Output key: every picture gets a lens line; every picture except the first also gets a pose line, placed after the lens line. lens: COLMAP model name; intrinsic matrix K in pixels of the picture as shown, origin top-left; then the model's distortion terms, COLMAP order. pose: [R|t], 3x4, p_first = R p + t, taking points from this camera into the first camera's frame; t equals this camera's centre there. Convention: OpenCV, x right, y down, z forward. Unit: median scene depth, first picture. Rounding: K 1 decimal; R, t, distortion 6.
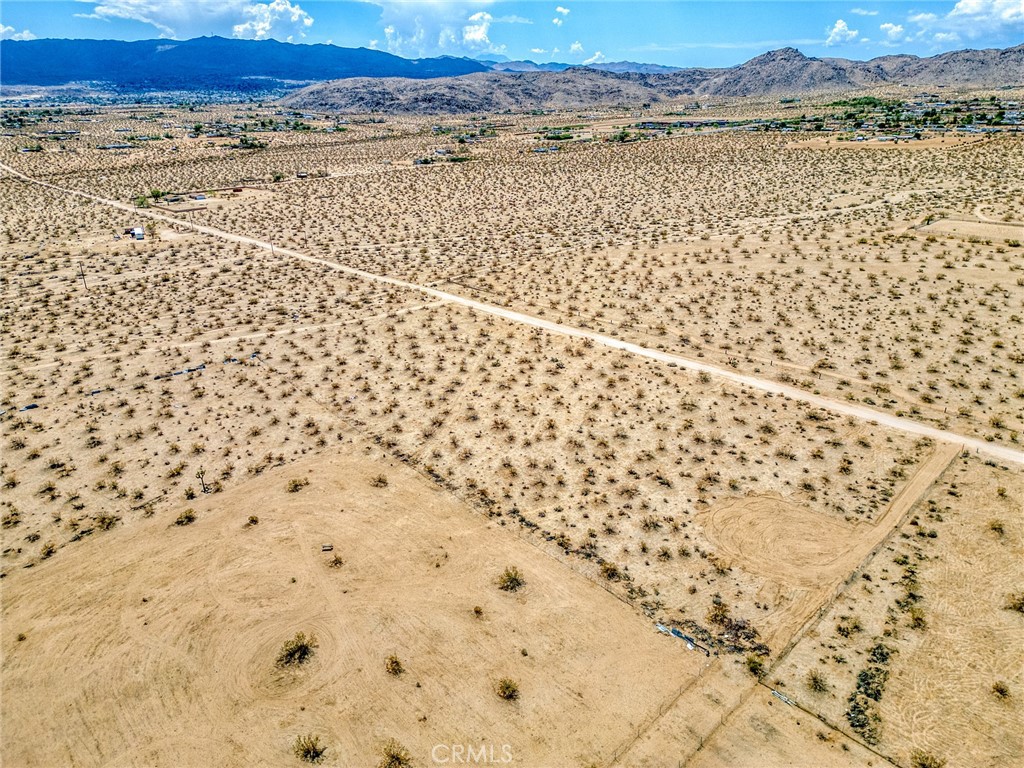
lens RADIAL K [[710.6, 0, 515.1], [0, 710.6, 390.1], [0, 0, 1]] dist [0.076471, -0.067094]
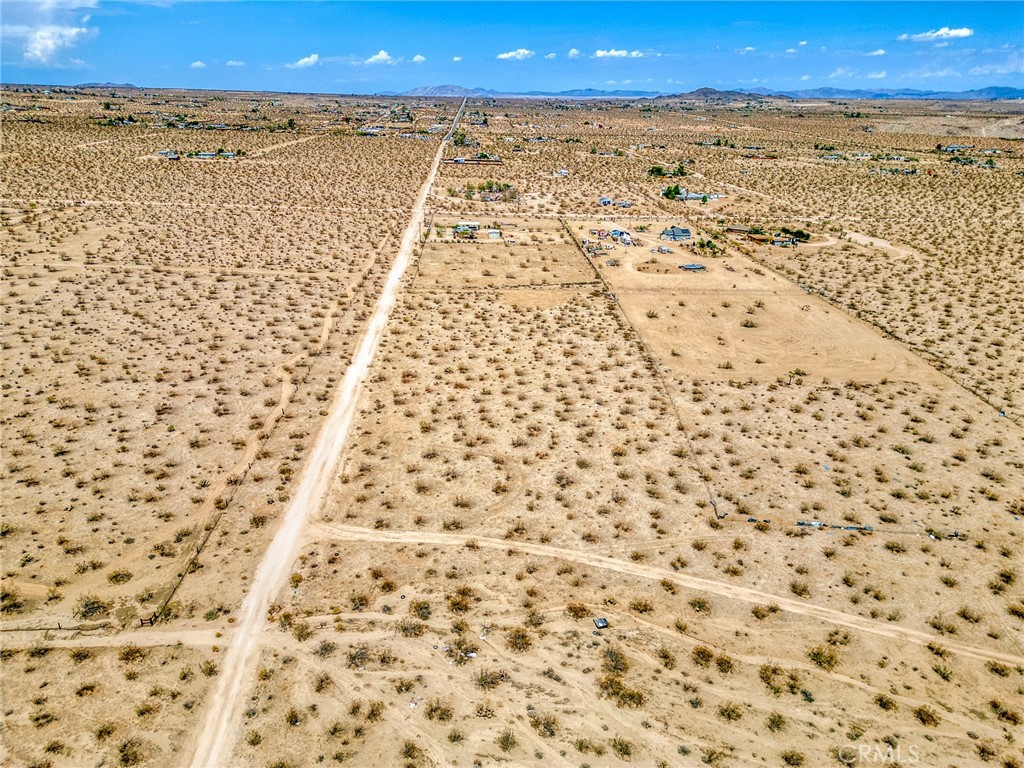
lens RADIAL K [[715.4, 0, 513.2], [0, 715.4, 380.6], [0, 0, 1]] dist [0.075220, -0.064640]
pose [[-0.764748, -0.225533, 0.603569, -0.695026], [0.257690, 0.751507, 0.607317, -0.686022], [-0.590556, 0.619978, -0.516596, 1.632373]]
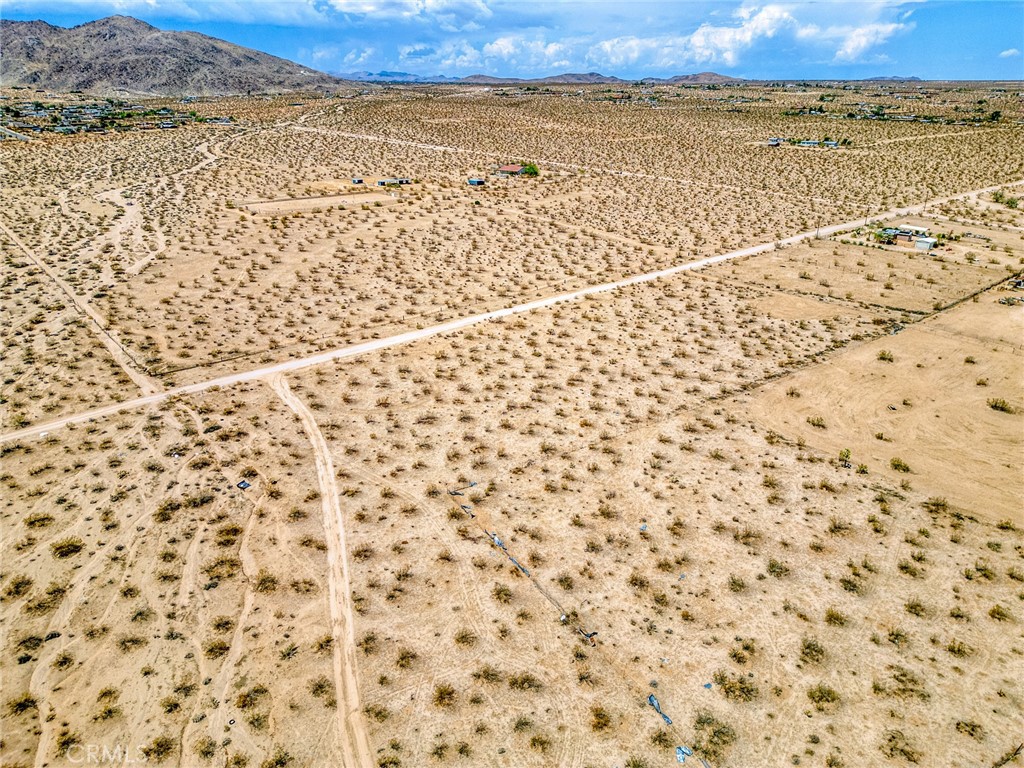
lens RADIAL K [[715.4, 0, 513.2], [0, 715.4, 380.6], [0, 0, 1]] dist [0.075220, -0.064640]
pose [[0.062250, -0.360431, 0.930706, -1.081855], [0.388487, 0.867723, 0.310056, -0.363969], [-0.919349, 0.342267, 0.194039, 0.953138]]
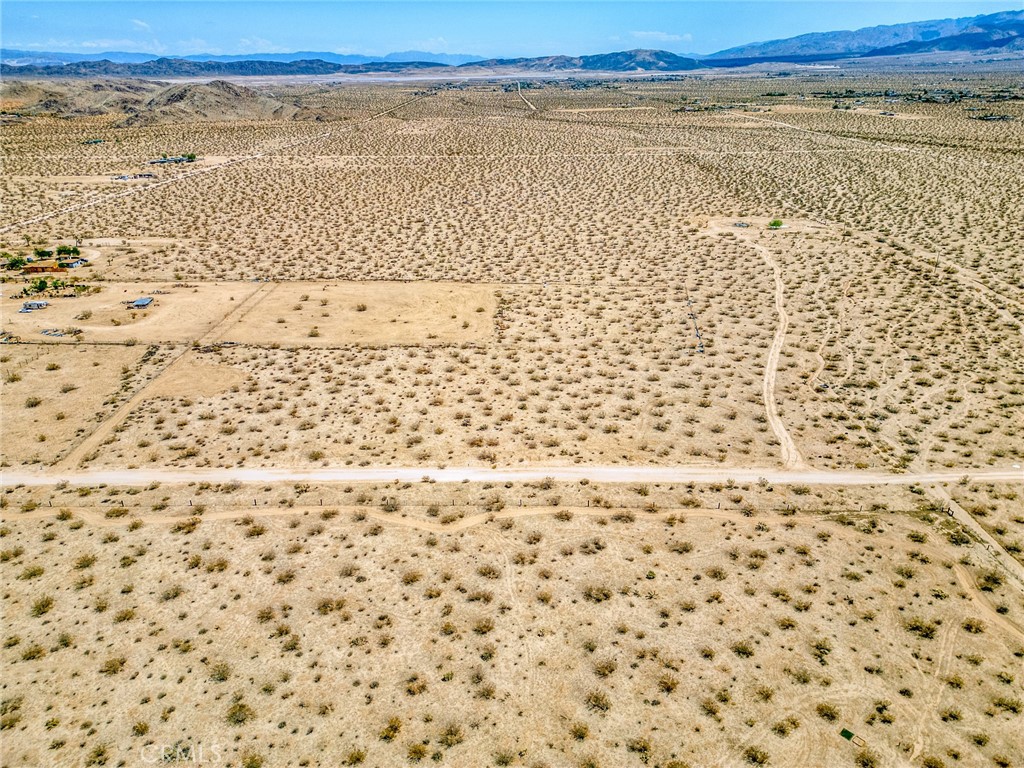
lens RADIAL K [[710.6, 0, 515.1], [0, 710.6, 390.1], [0, 0, 1]] dist [0.076471, -0.067094]
pose [[-0.682045, 0.322498, -0.656361, 0.682251], [-0.267596, 0.725214, 0.634395, -0.744428], [0.680593, 0.608325, -0.408330, 1.539060]]
